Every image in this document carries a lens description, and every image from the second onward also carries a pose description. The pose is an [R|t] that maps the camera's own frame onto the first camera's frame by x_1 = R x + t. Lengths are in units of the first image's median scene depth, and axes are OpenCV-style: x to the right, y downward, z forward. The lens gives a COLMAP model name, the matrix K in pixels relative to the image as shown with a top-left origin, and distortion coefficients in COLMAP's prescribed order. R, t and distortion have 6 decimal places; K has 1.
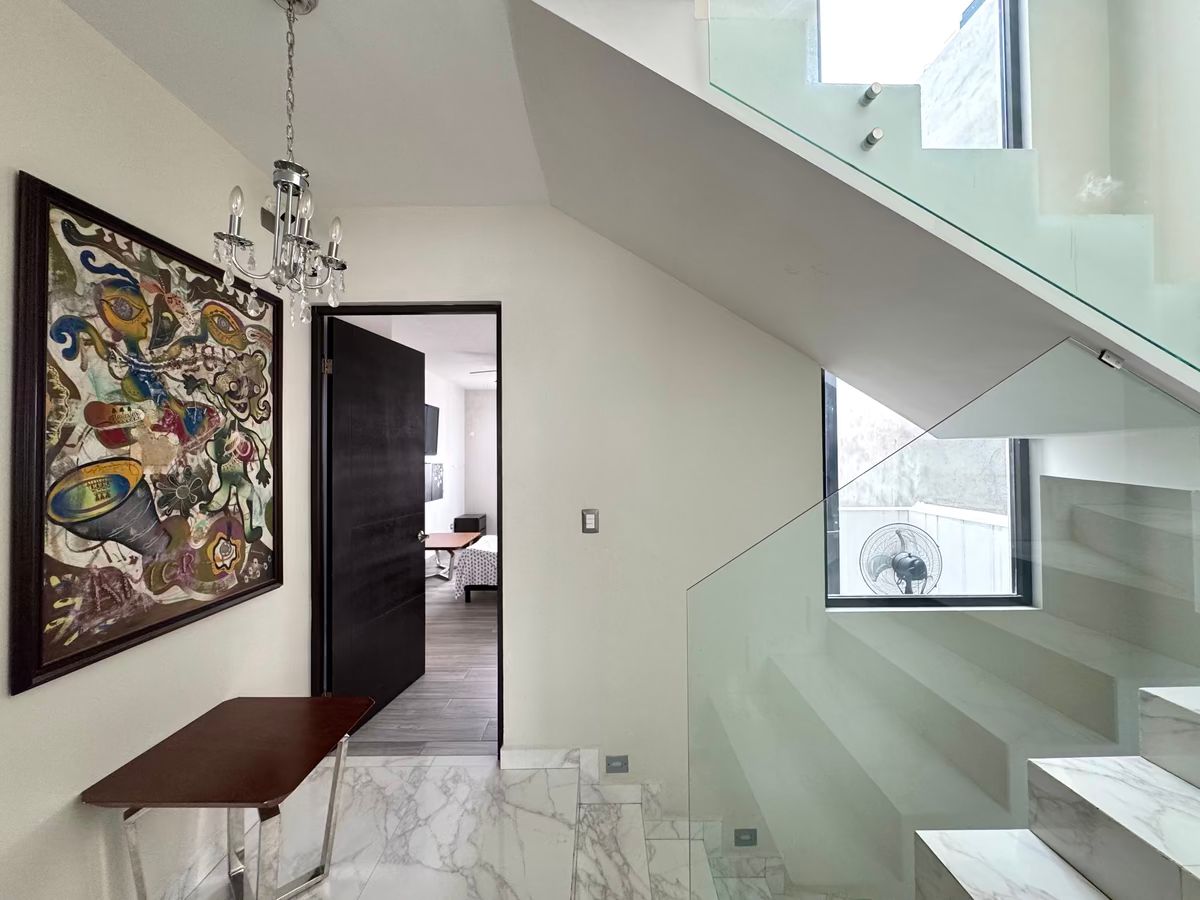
lens RADIAL K [[484.8, 0, 600.0], [0, 484.8, 450.0], [0, 0, 1]] dist [-0.000912, -0.000005]
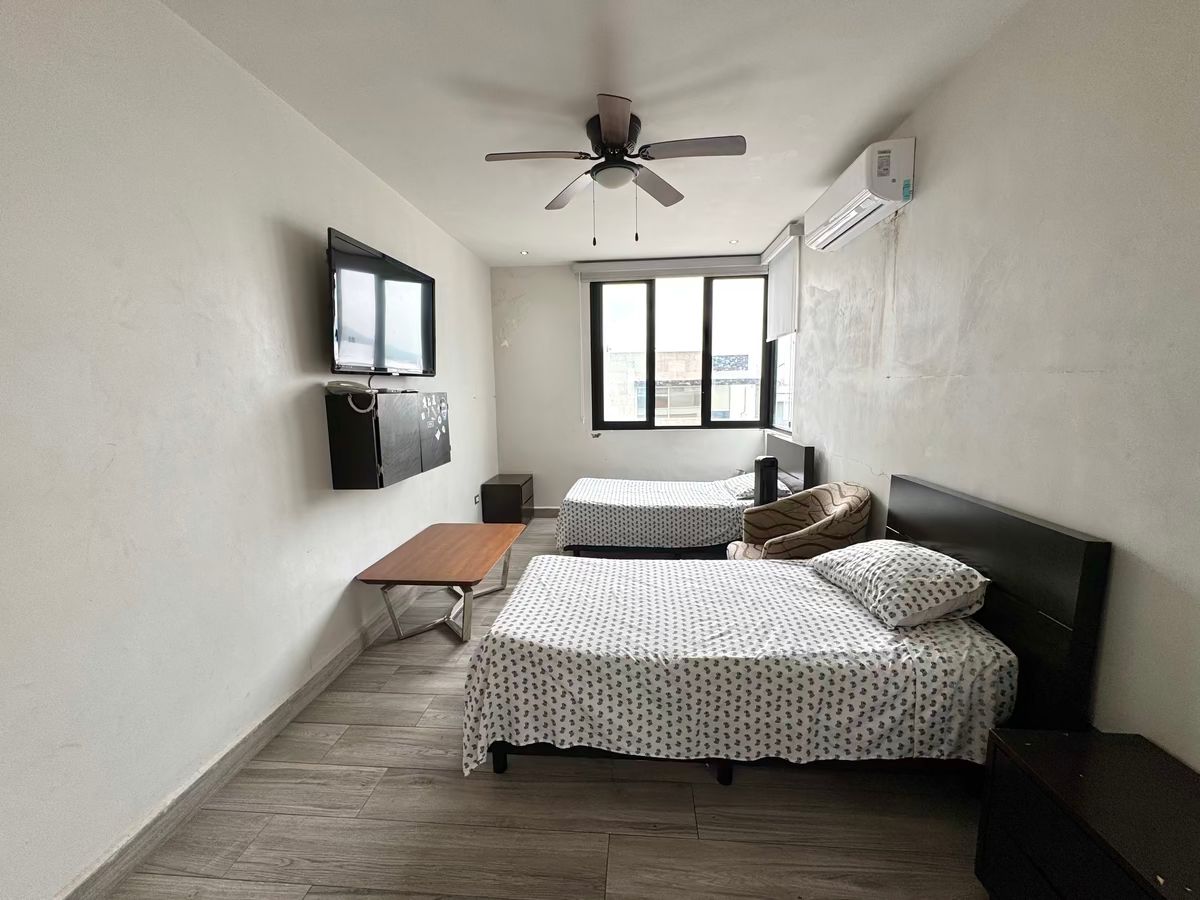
lens RADIAL K [[484.8, 0, 600.0], [0, 484.8, 450.0], [0, 0, 1]] dist [-0.000912, -0.000005]
pose [[0.996636, -0.002666, -0.081910, -0.115526], [0.015448, 0.987665, 0.155818, 0.009751], [0.080484, -0.156559, 0.984384, 0.471935]]
